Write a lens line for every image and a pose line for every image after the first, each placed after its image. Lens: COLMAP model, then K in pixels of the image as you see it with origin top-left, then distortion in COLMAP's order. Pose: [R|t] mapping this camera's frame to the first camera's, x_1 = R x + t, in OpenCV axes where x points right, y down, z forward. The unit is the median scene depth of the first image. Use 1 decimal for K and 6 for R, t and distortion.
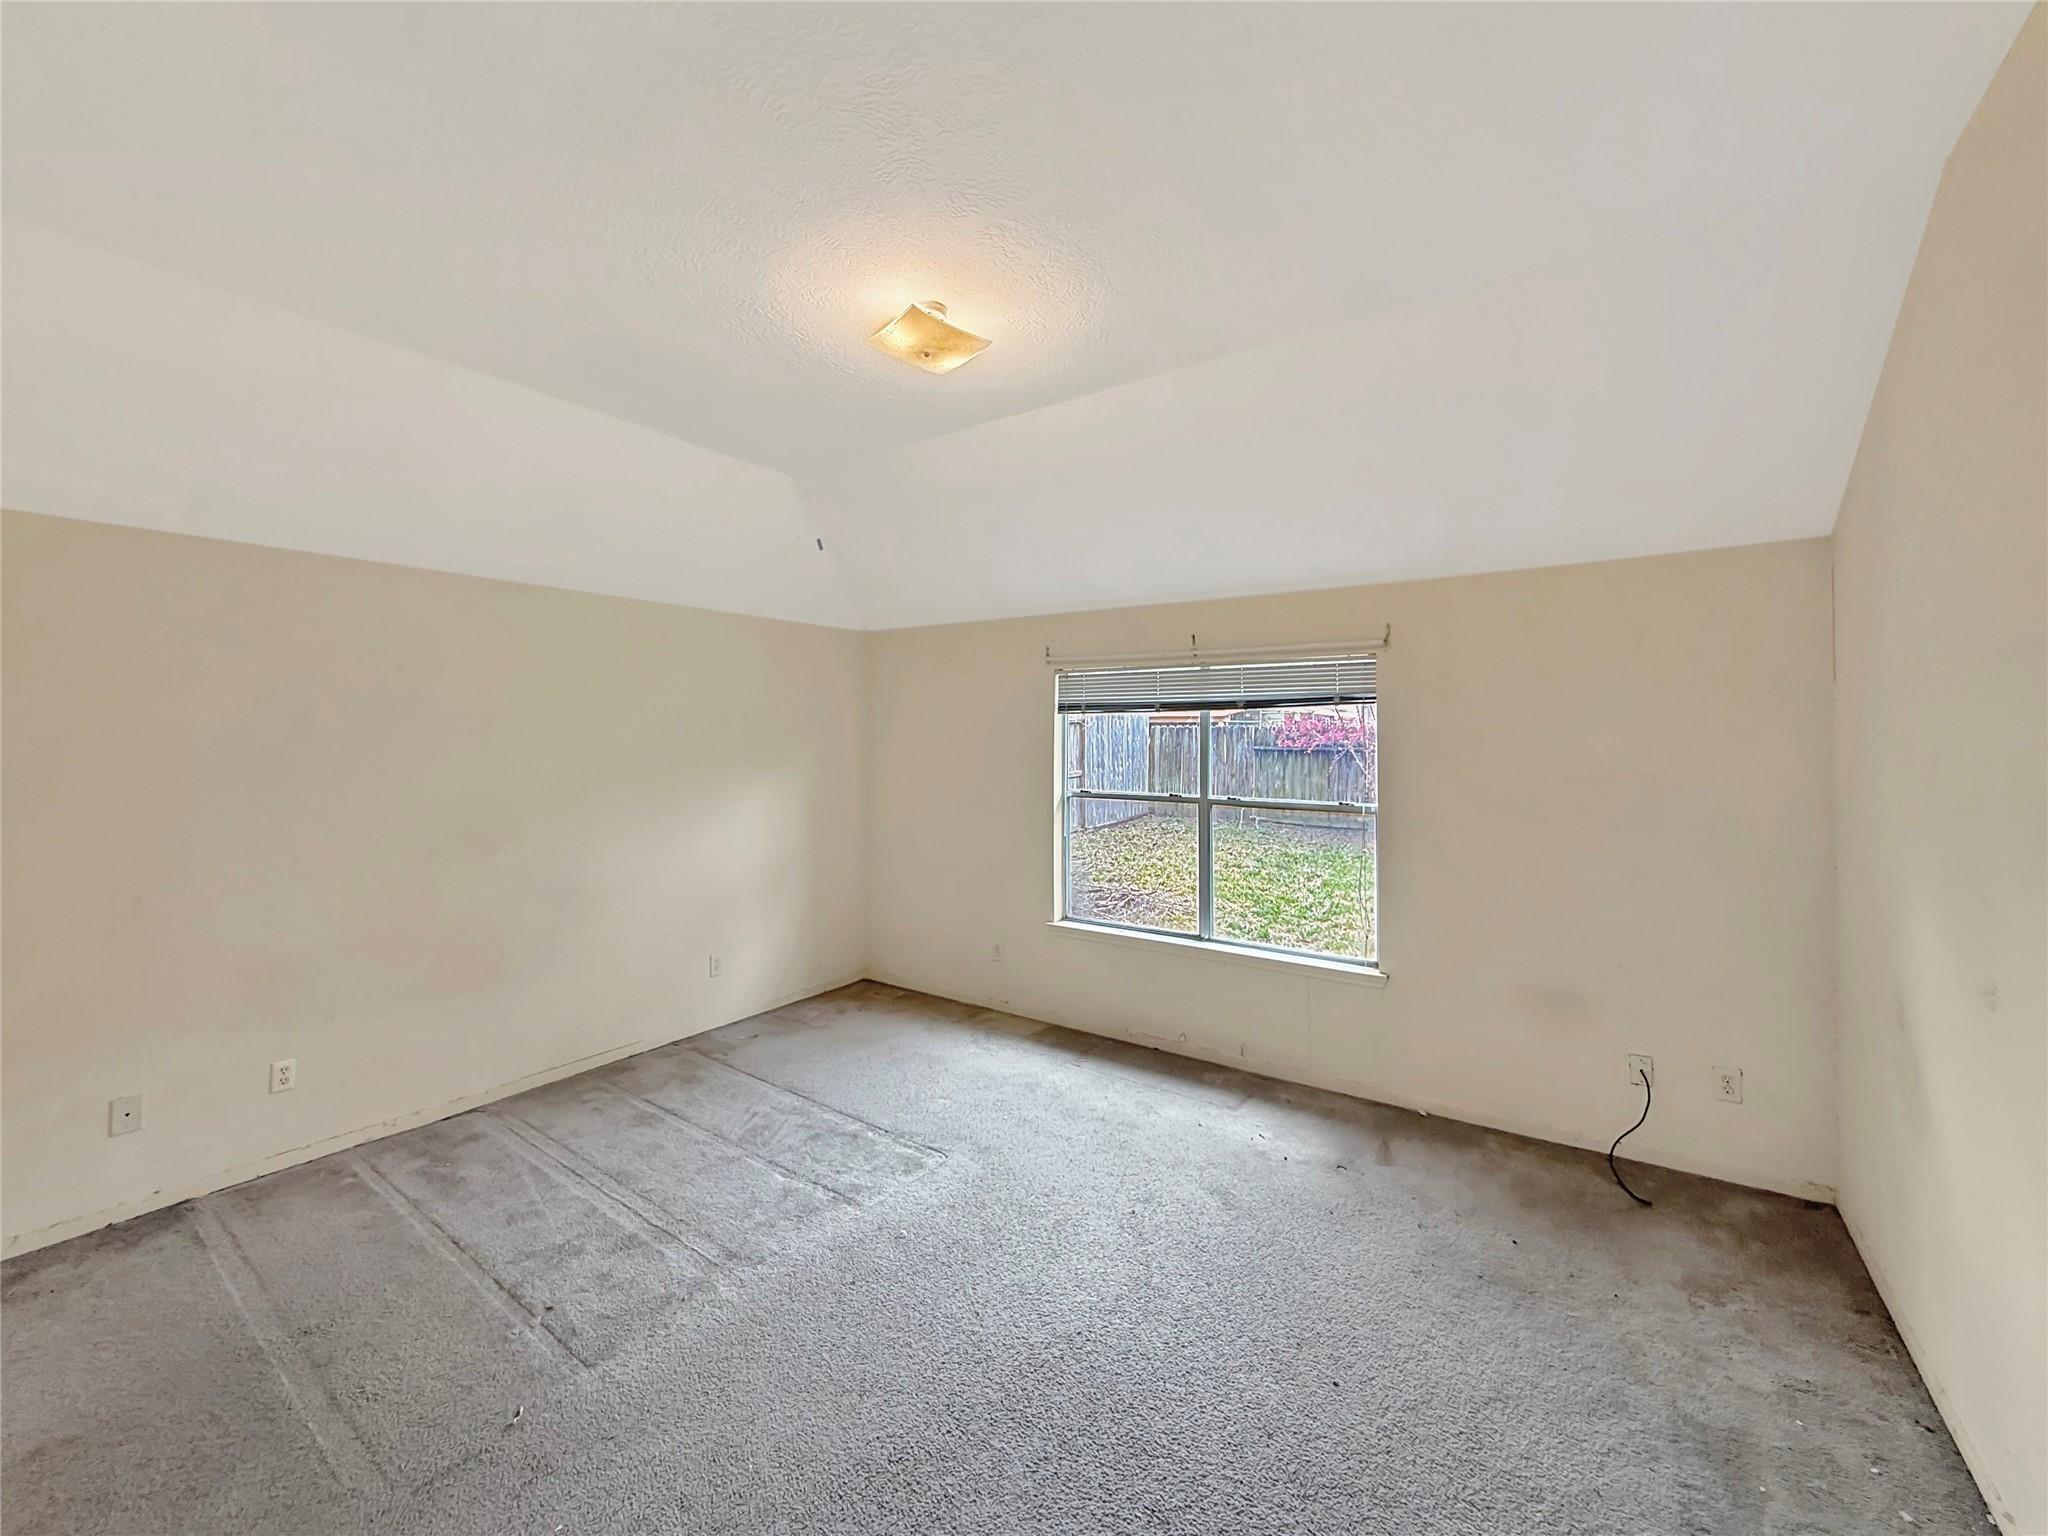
lens RADIAL K [[827.0, 0, 1033.1], [0, 827.0, 753.8], [0, 0, 1]] dist [0.000185, -0.000259]
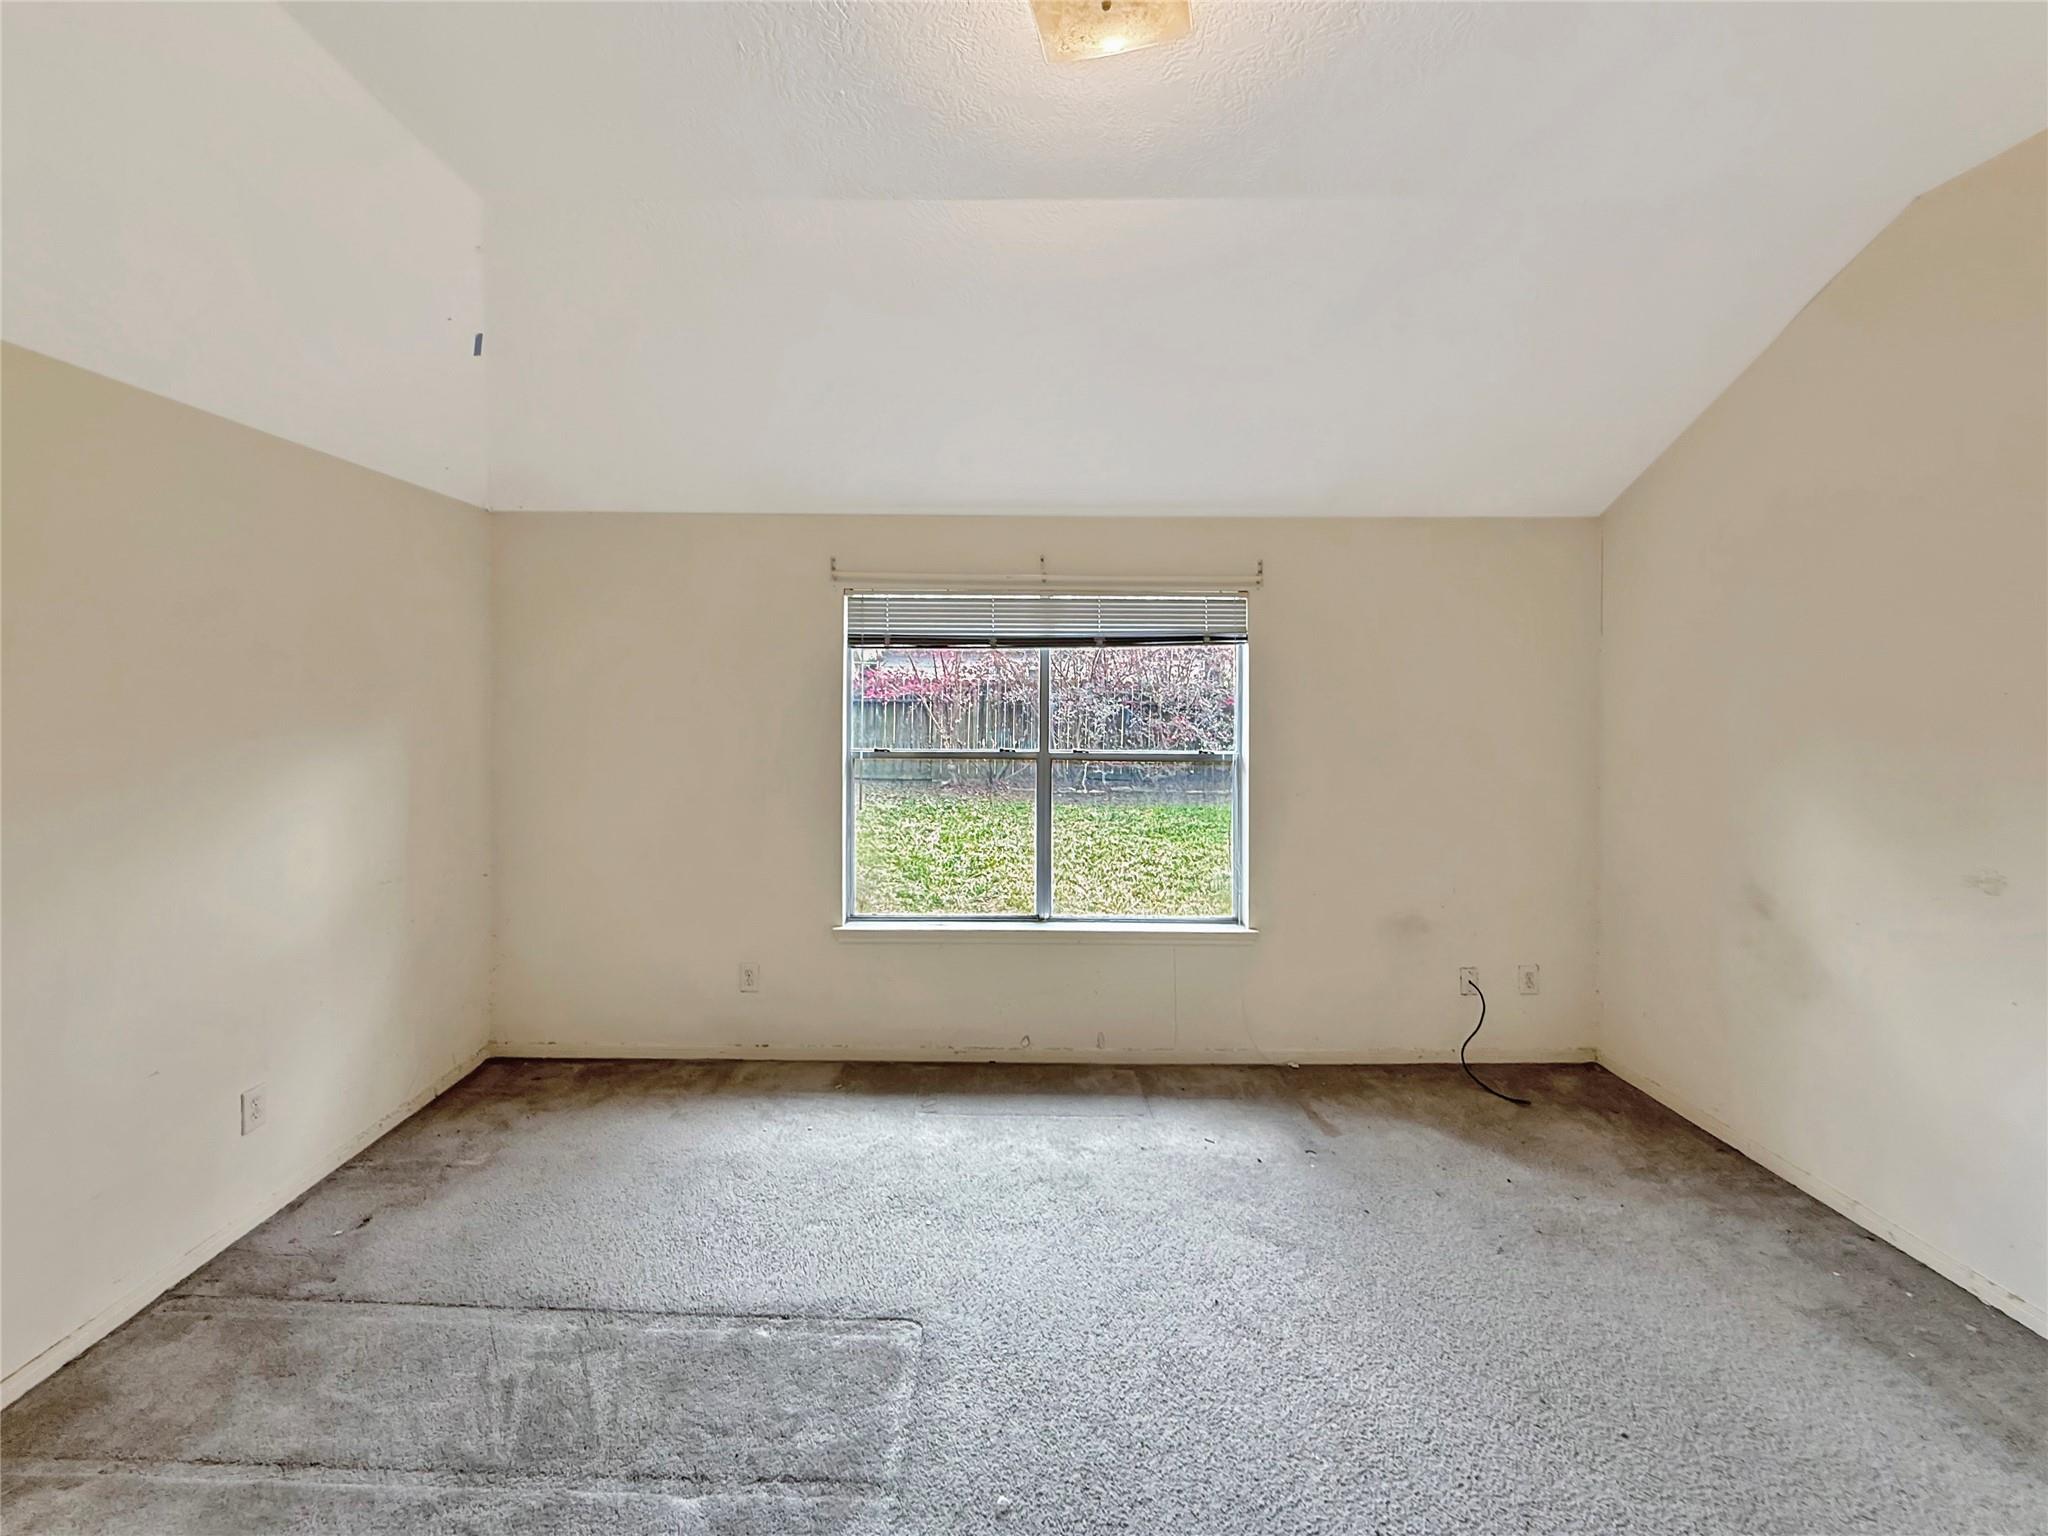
lens RADIAL K [[827.0, 0, 954.1], [0, 827.0, 719.3], [0, 0, 1]] dist [0.000185, -0.000259]
pose [[0.826683, -0.015916, 0.562443, -0.358976], [0.009301, 0.999850, 0.014623, 0.006861], [-0.562592, -0.006857, 0.826706, 0.375354]]
